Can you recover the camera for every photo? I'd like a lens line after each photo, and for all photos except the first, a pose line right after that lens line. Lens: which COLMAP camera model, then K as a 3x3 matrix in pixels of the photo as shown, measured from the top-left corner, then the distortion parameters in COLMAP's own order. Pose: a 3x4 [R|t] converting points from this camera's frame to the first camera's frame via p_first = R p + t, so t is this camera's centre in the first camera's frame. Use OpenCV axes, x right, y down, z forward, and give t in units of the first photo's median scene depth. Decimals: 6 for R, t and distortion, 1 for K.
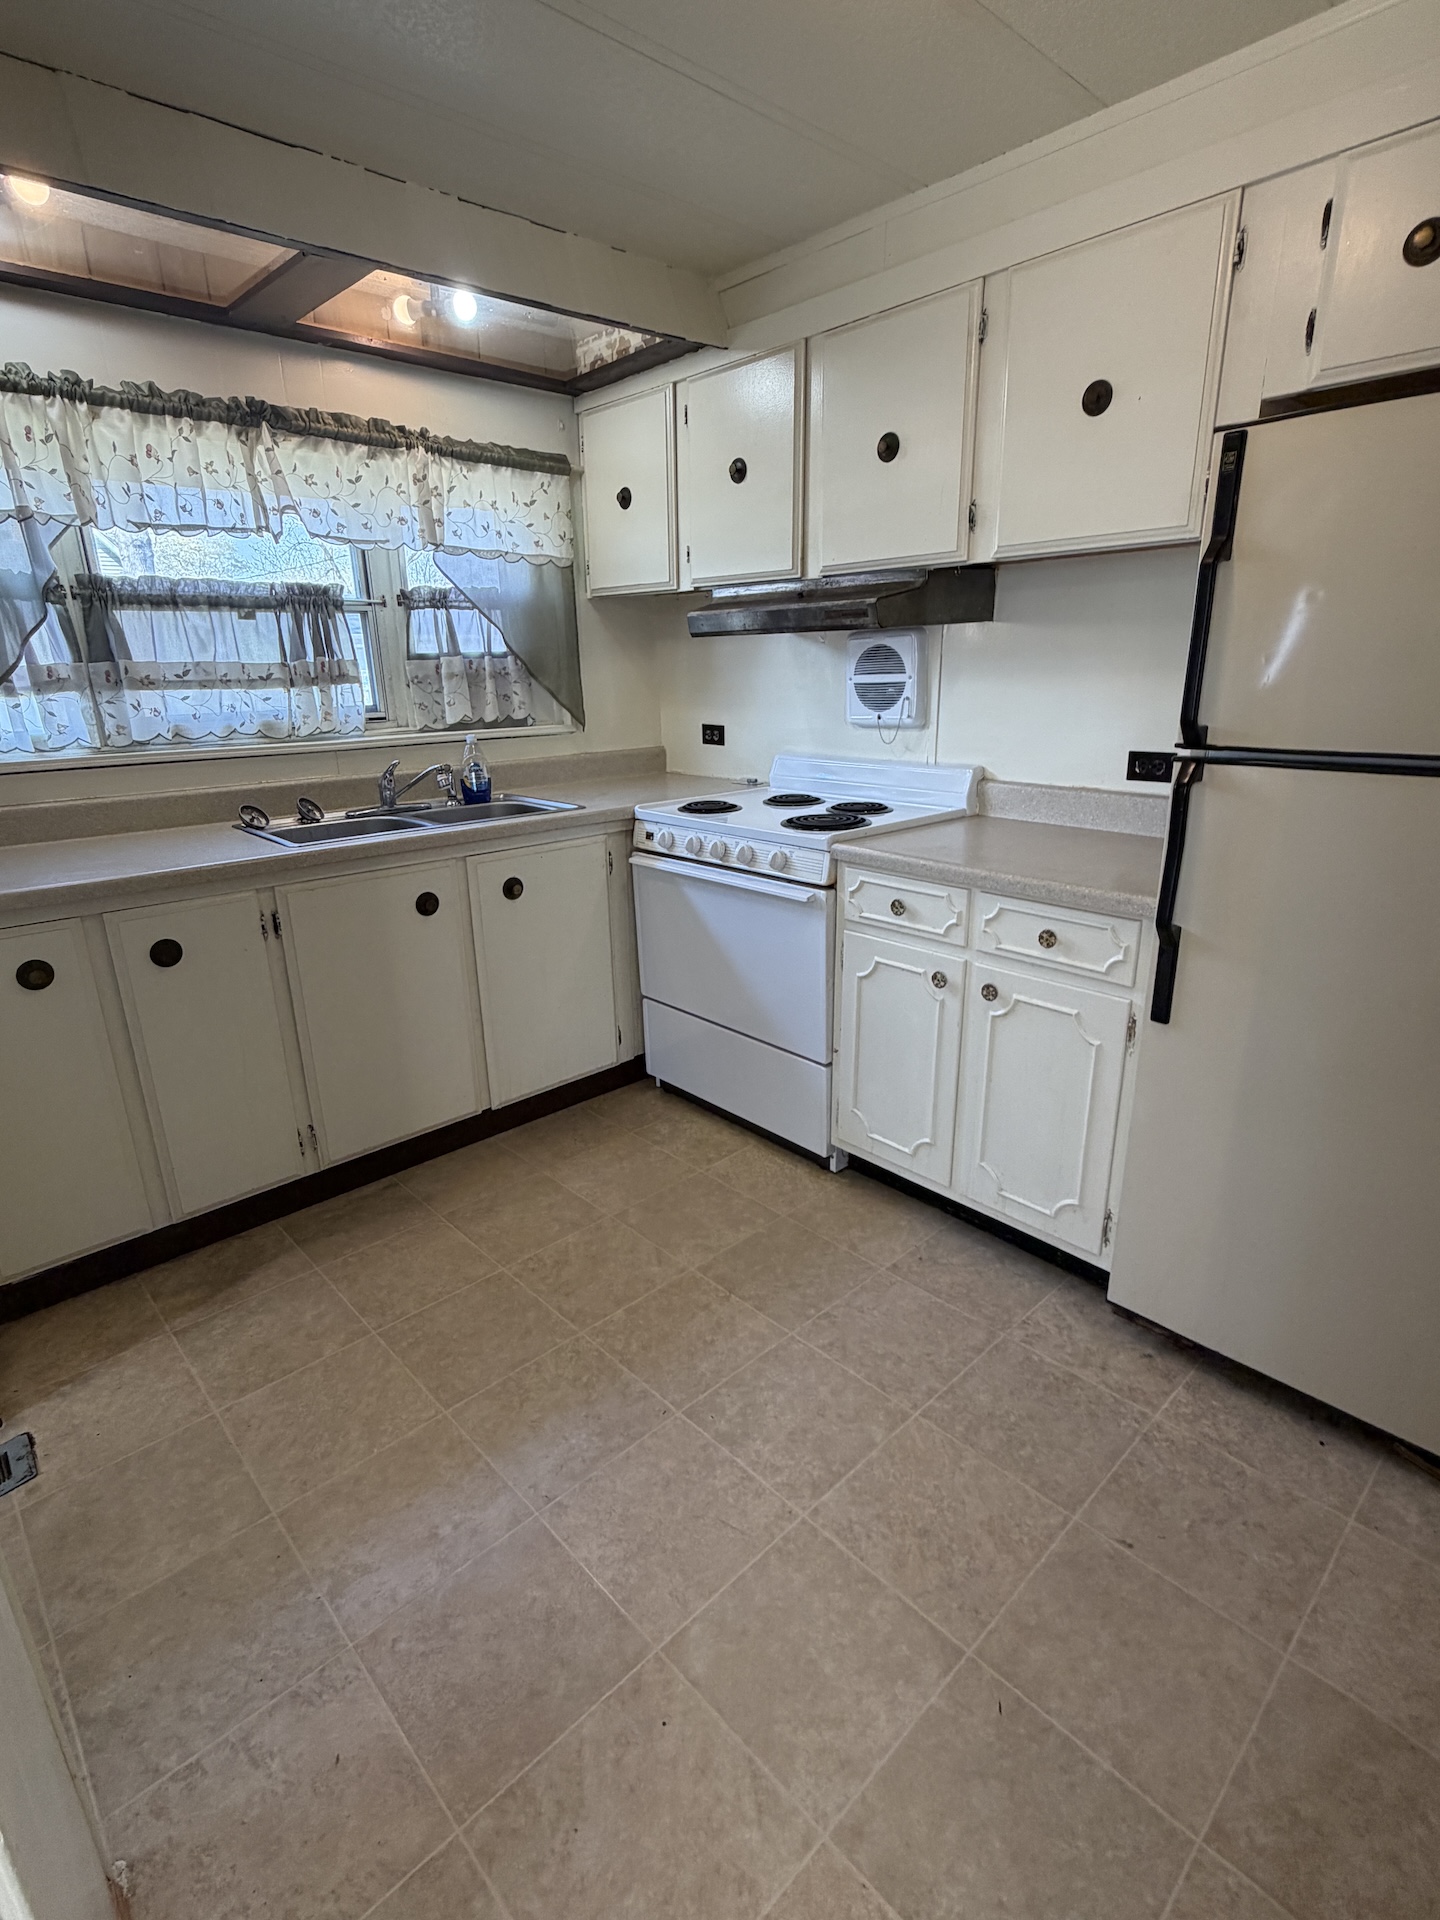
lens RADIAL K [[949.4, 0, 717.3], [0, 949.4, 963.6], [0, 0, 1]] dist [-0.000596, 0.001699]
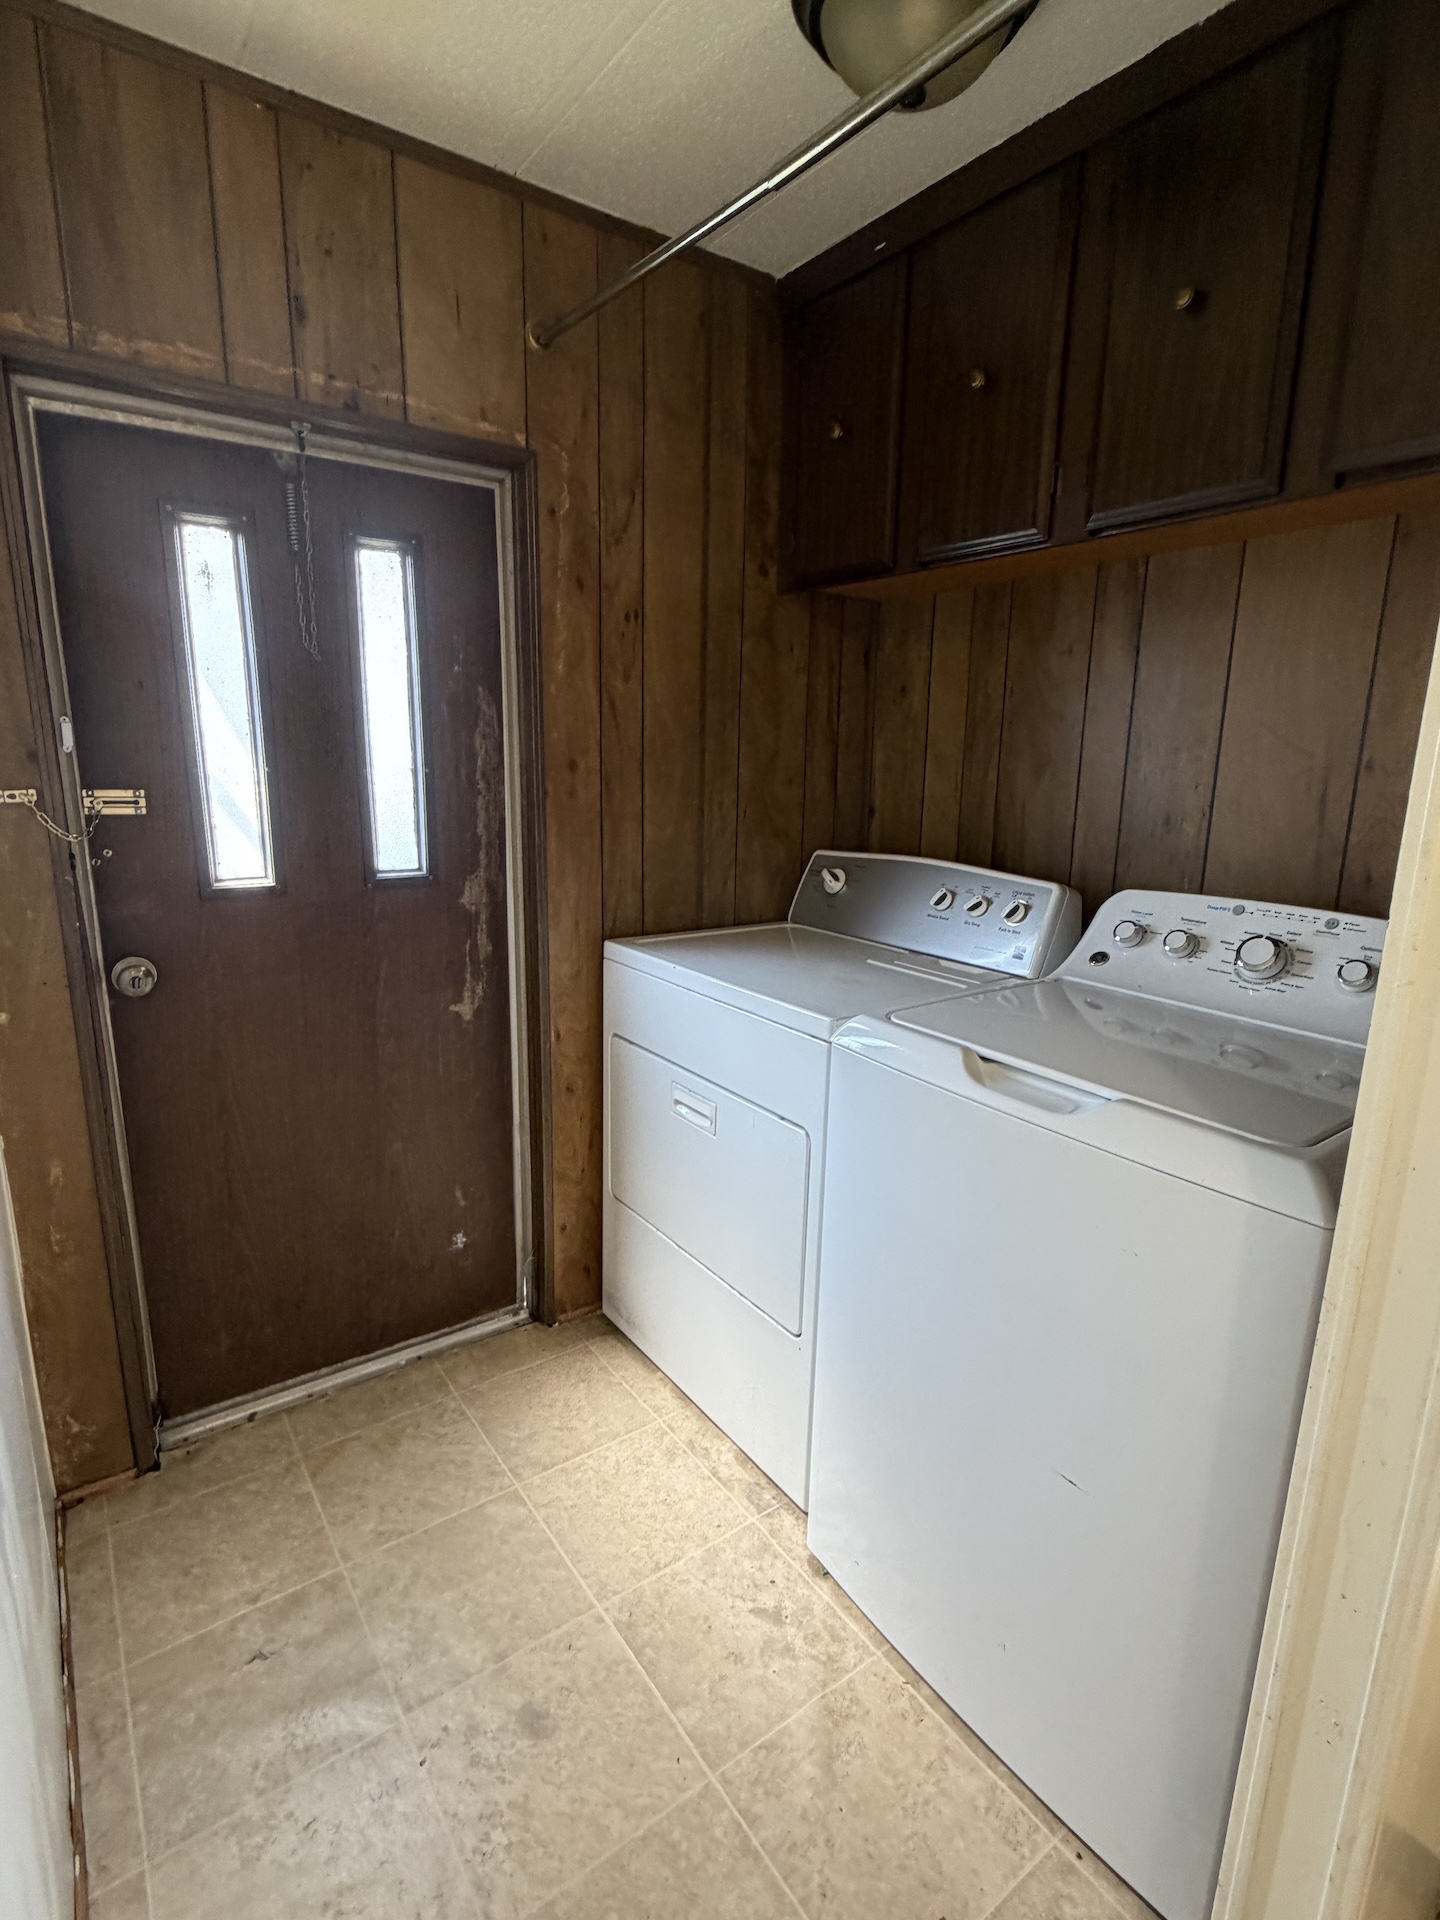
lens RADIAL K [[949.4, 0, 715.5], [0, 949.4, 963.0], [0, 0, 1]] dist [-0.000596, 0.001699]
pose [[-0.139239, 0.225956, -0.964135, 0.893990], [-0.316291, 0.912472, 0.259526, -0.321709], [0.938388, 0.341083, -0.055584, 0.977323]]
